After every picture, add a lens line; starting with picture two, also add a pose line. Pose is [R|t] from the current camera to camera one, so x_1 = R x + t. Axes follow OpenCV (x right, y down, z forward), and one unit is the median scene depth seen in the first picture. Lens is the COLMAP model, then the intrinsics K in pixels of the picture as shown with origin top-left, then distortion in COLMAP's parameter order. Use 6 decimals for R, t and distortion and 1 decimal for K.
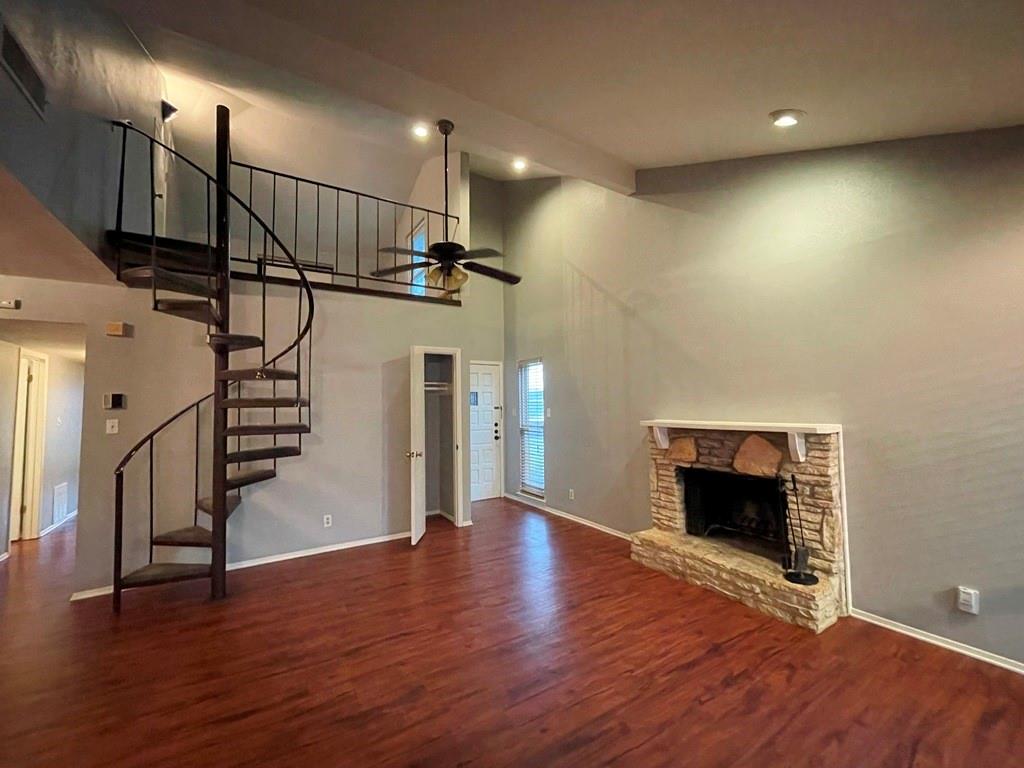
lens RADIAL K [[414.0, 0, 512.0], [0, 414.0, 384.0], [0, 0, 1]] dist [-0.003266, 0.000400]
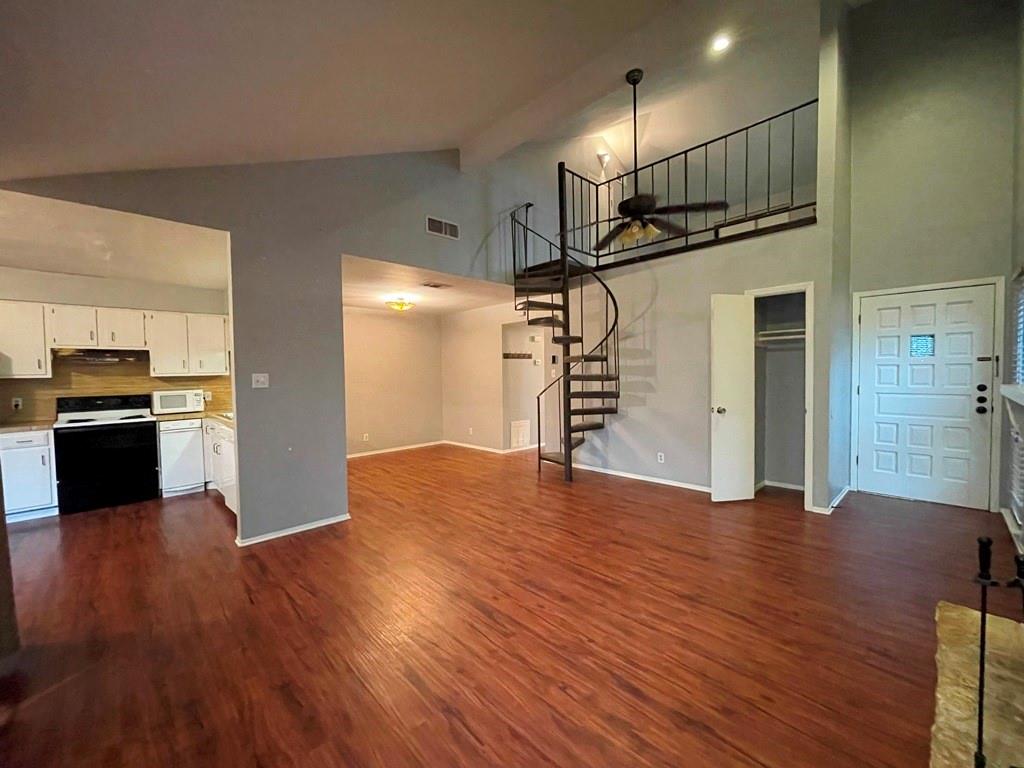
lens RADIAL K [[414.0, 0, 512.0], [0, 414.0, 384.0], [0, 0, 1]] dist [-0.003266, 0.000400]
pose [[0.209120, 0.042411, -0.976970, 0.740140], [0.062514, 0.996436, 0.056637, 0.034422], [0.975890, -0.072918, 0.205723, 0.439048]]
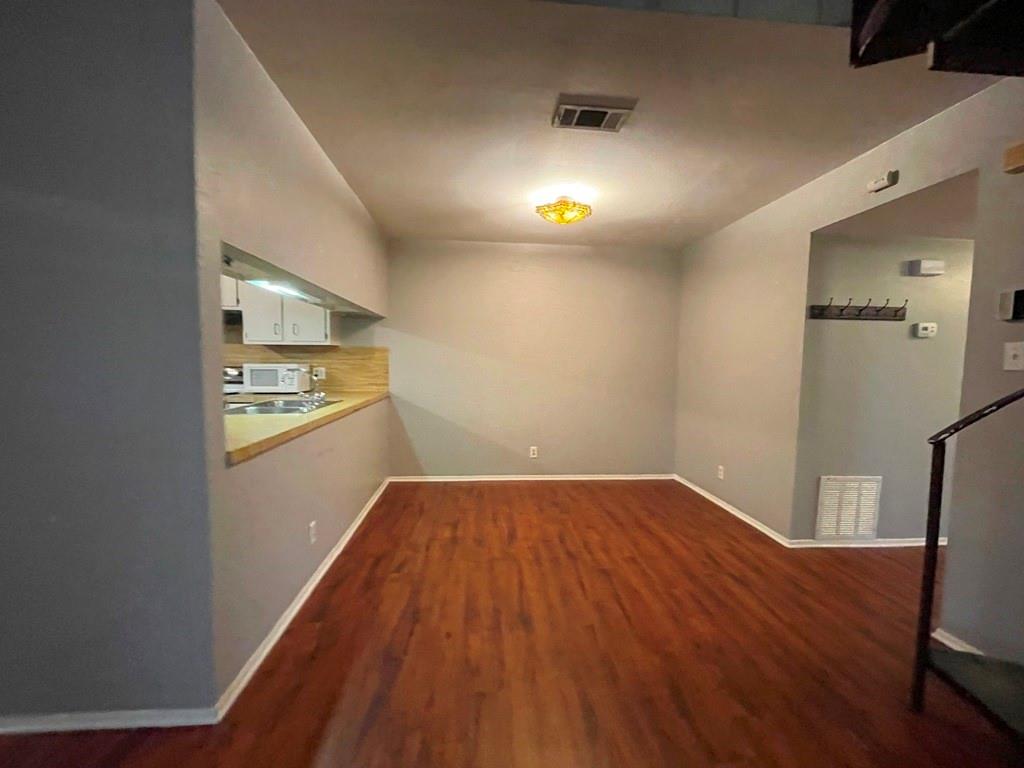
lens RADIAL K [[414.0, 0, 512.0], [0, 414.0, 384.0], [0, 0, 1]] dist [-0.003266, 0.000400]
pose [[-0.459339, 0.063628, -0.885979, -0.239574], [0.036507, 0.997941, 0.052741, 0.085958], [0.887510, -0.008119, -0.460716, 0.674005]]
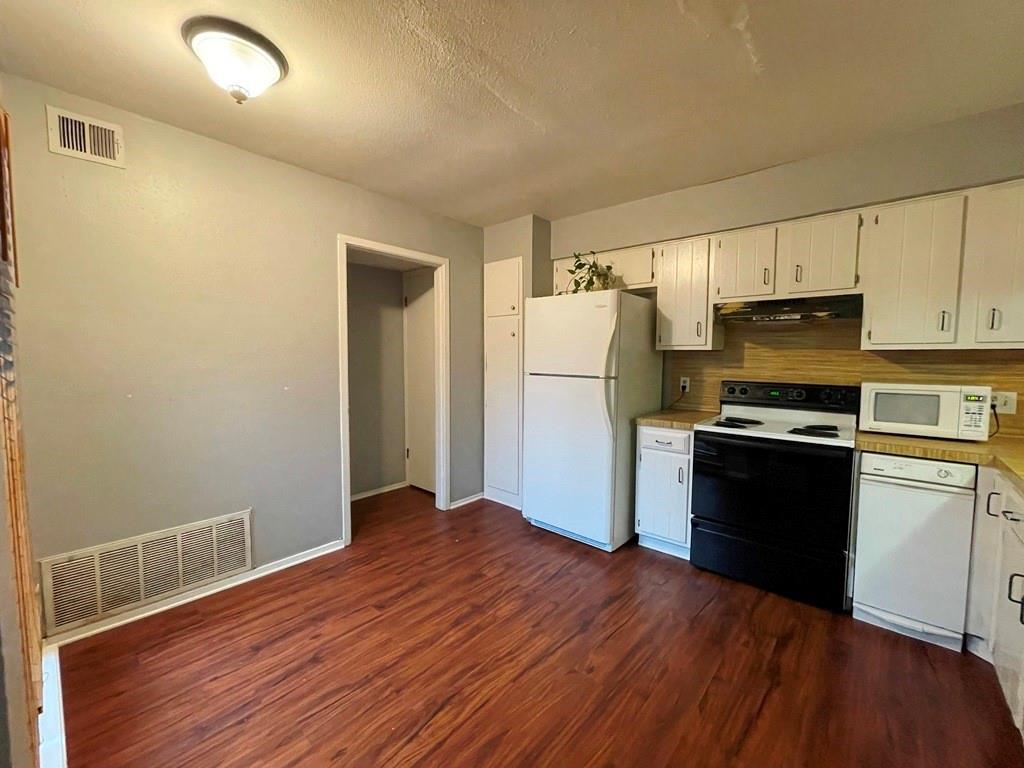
lens RADIAL K [[414.0, 0, 512.0], [0, 414.0, 384.0], [0, 0, 1]] dist [-0.003266, 0.000400]
pose [[-0.962819, 0.028030, -0.268687, -0.173115], [0.022751, 0.999482, 0.022743, 0.038462], [0.269186, 0.015784, -0.962959, 0.018968]]
